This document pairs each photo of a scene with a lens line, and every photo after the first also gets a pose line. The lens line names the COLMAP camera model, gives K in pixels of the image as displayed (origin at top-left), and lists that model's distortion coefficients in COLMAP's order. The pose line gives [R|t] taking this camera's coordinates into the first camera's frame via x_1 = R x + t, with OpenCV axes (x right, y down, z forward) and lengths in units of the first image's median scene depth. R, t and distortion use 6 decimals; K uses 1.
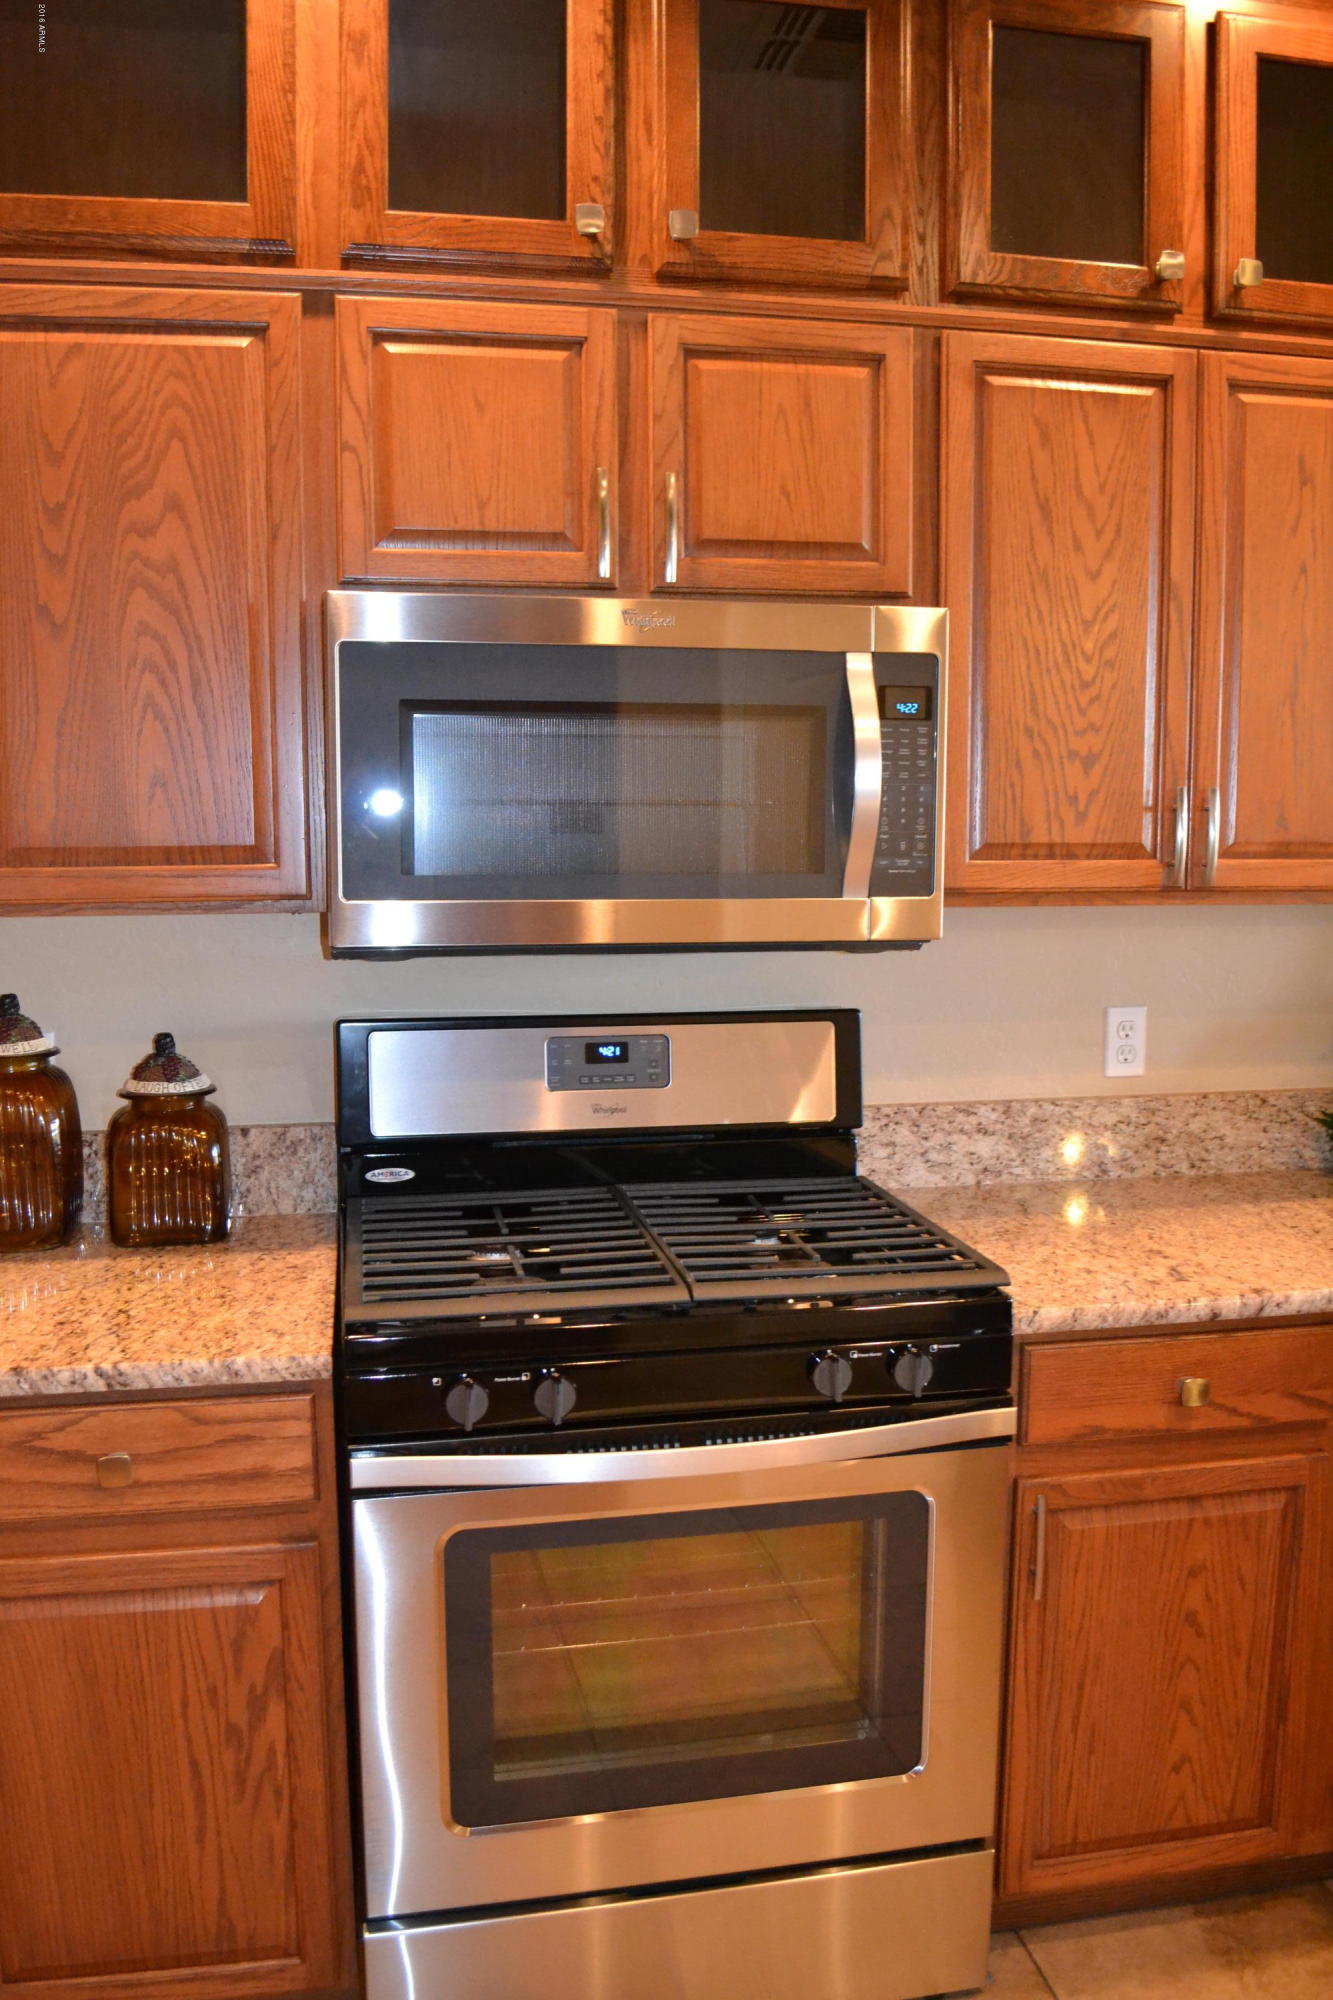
lens RADIAL K [[1565.6, 0, 664.4], [0, 1565.6, 995.8], [0, 0, 1]] dist [-0.071895, 0.001608]
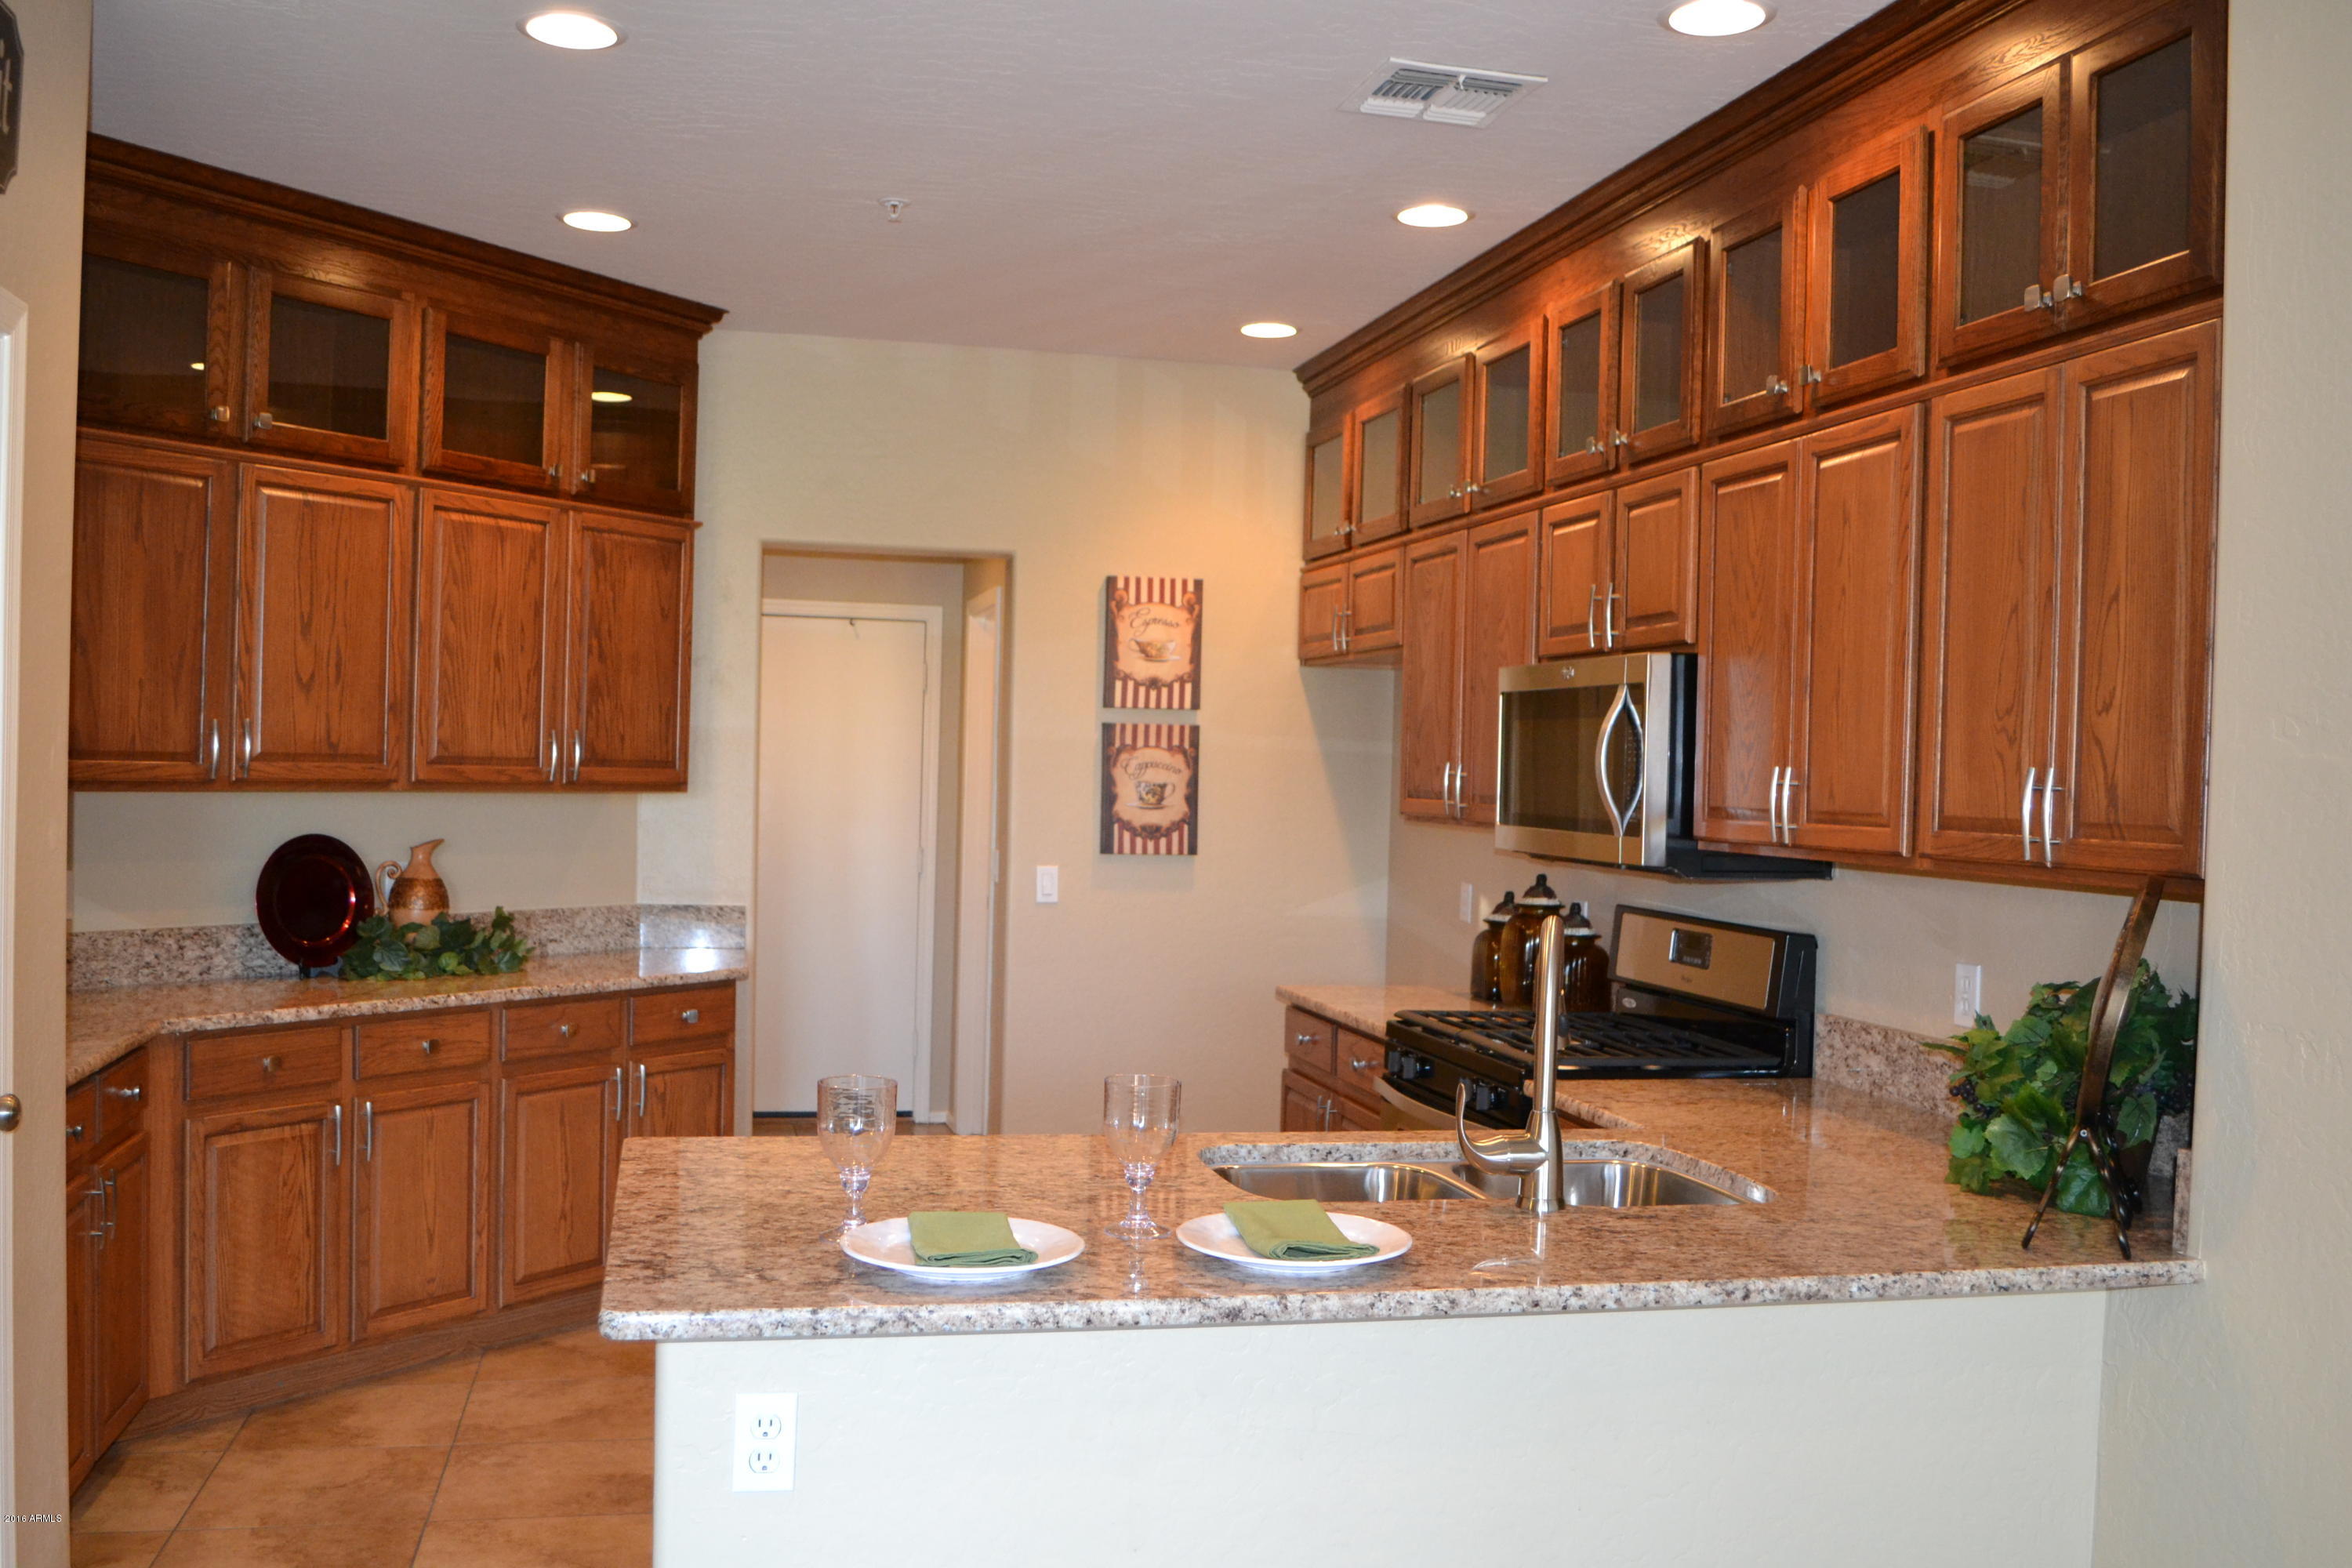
lens RADIAL K [[2071.6, 0, 1176.0], [0, 2071.6, 784.0], [0, 0, 1]] dist [-0.064701, -0.011522]
pose [[0.059436, 0.009819, -0.998184, 2.072252], [-0.139997, 0.990151, 0.001404, -0.051614], [0.988366, 0.139659, 0.060225, 0.398282]]
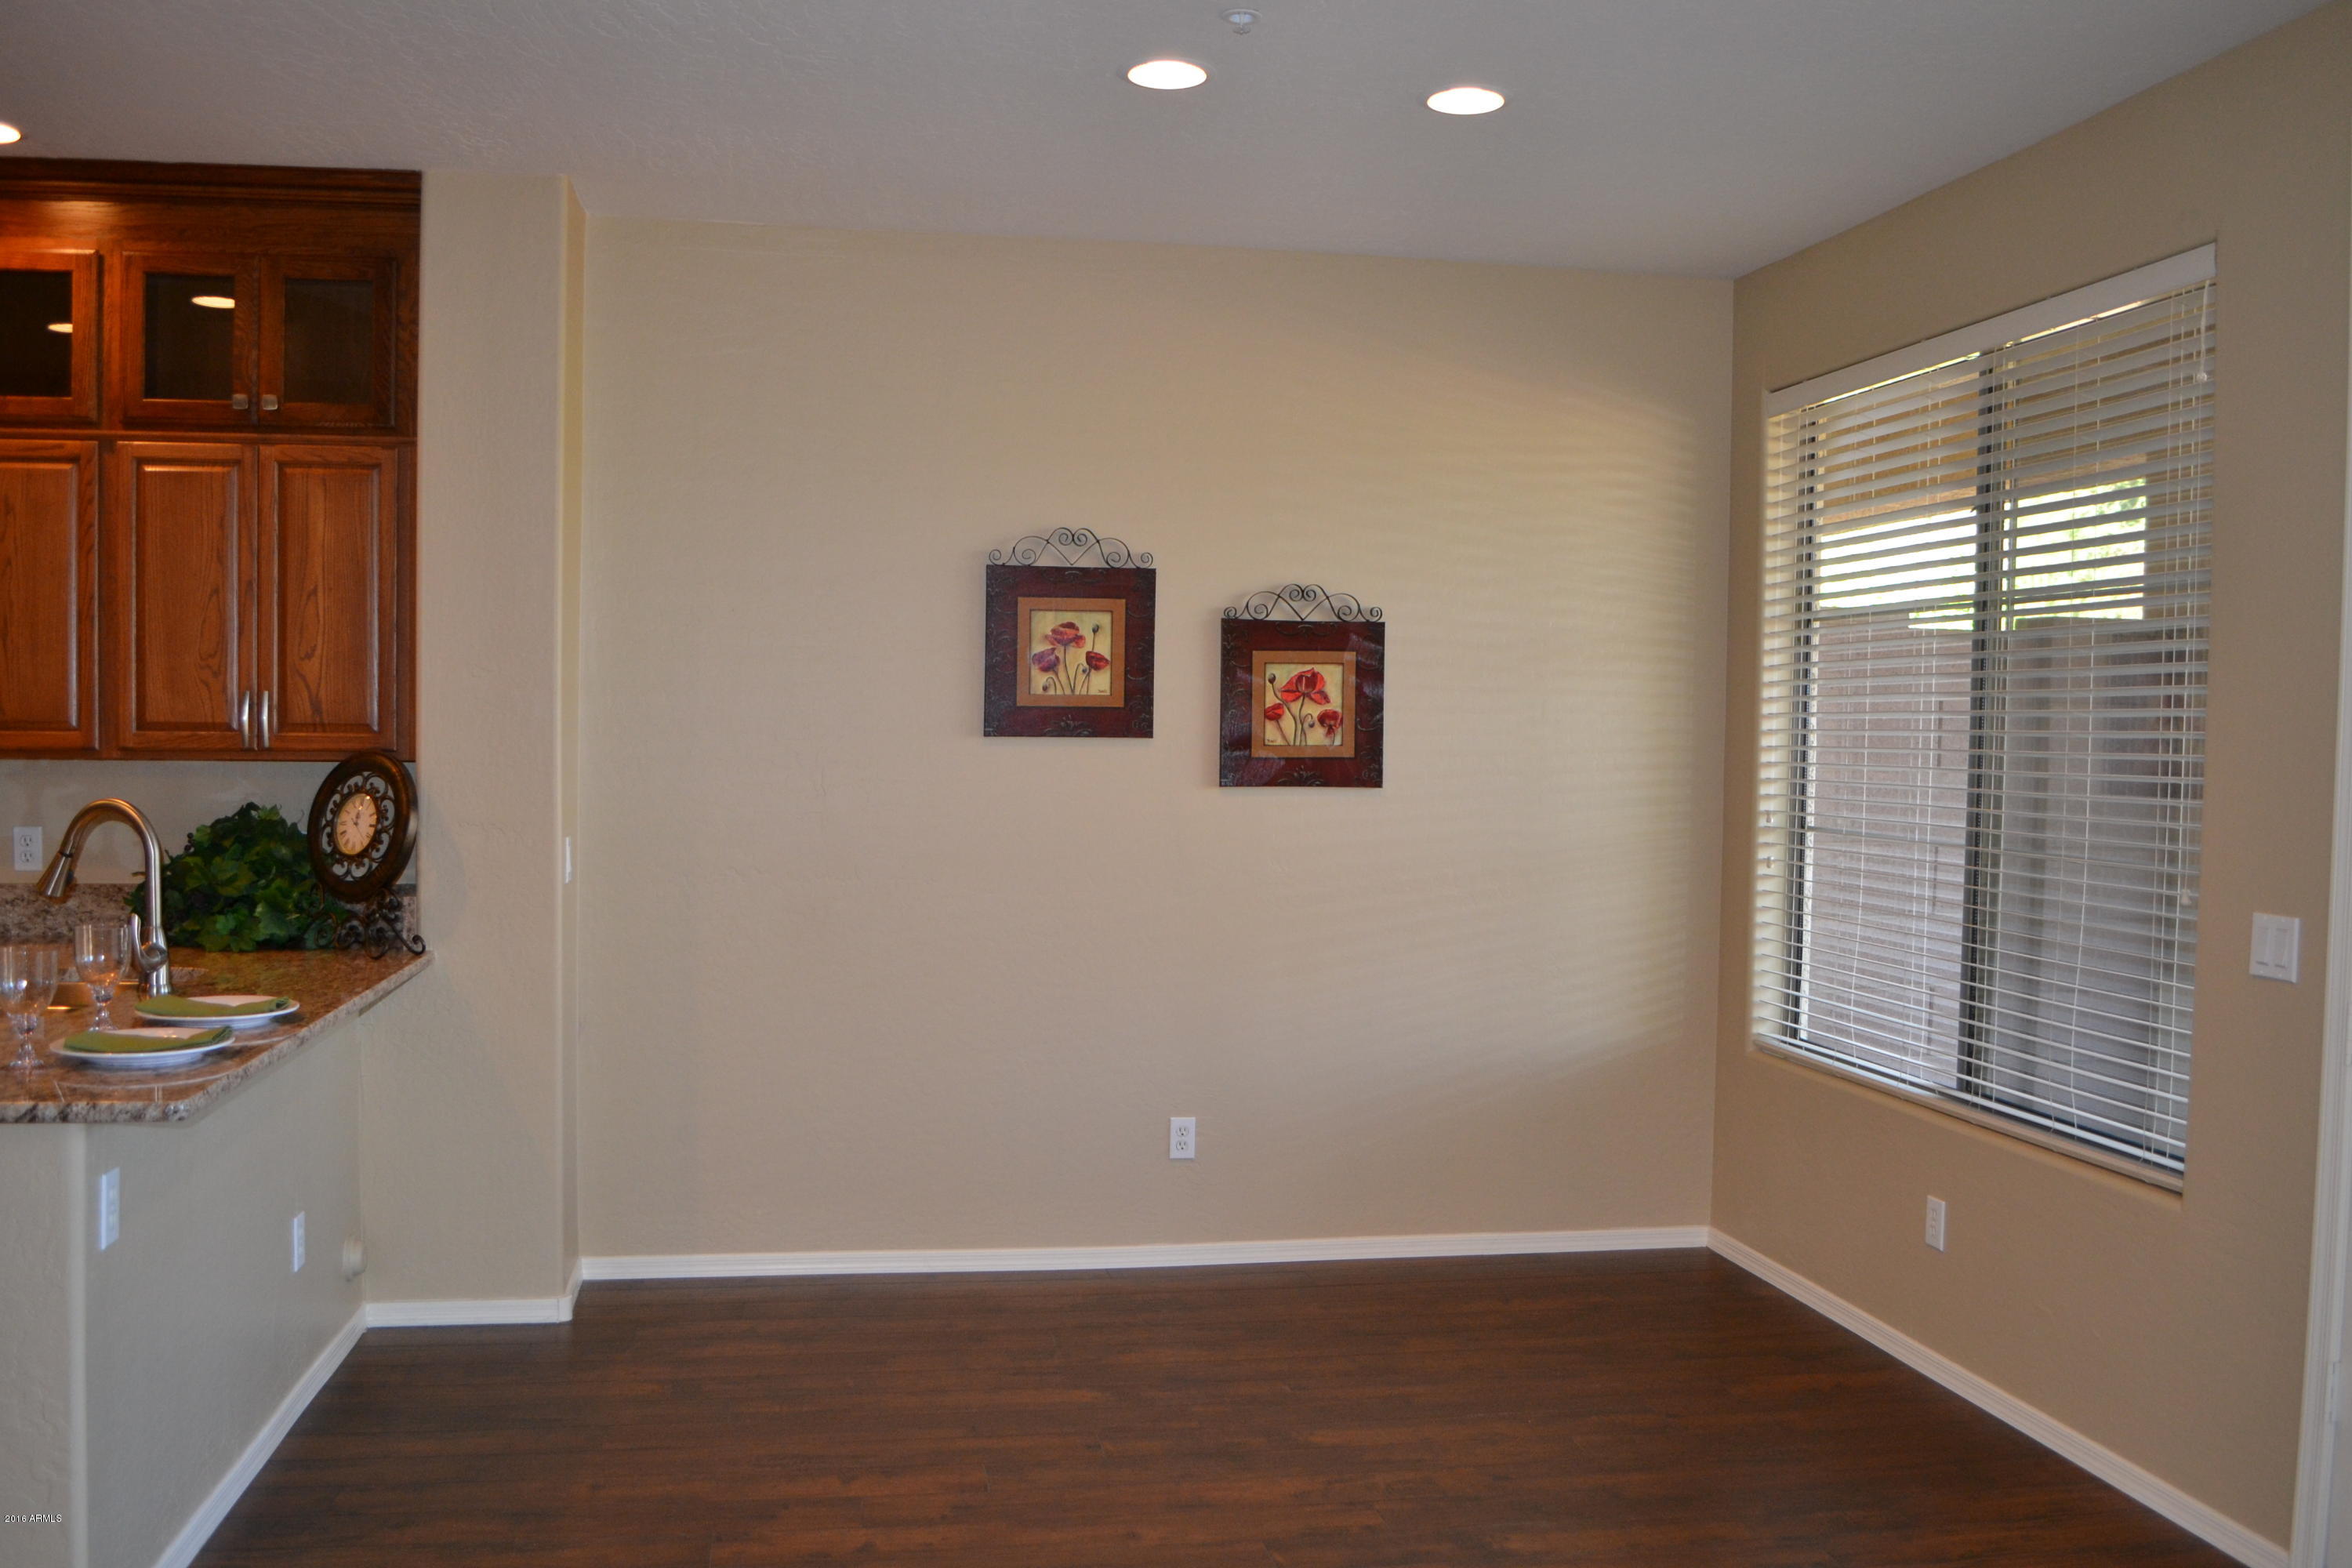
lens RADIAL K [[2071.6, 0, 1176.0], [0, 2071.6, 784.0], [0, 0, 1]] dist [-0.064701, -0.011522]
pose [[0.999795, 0.014576, -0.014019, 1.783206], [-0.015539, 0.997339, -0.071228, 0.111637], [0.012944, 0.071431, 0.997362, -1.234808]]
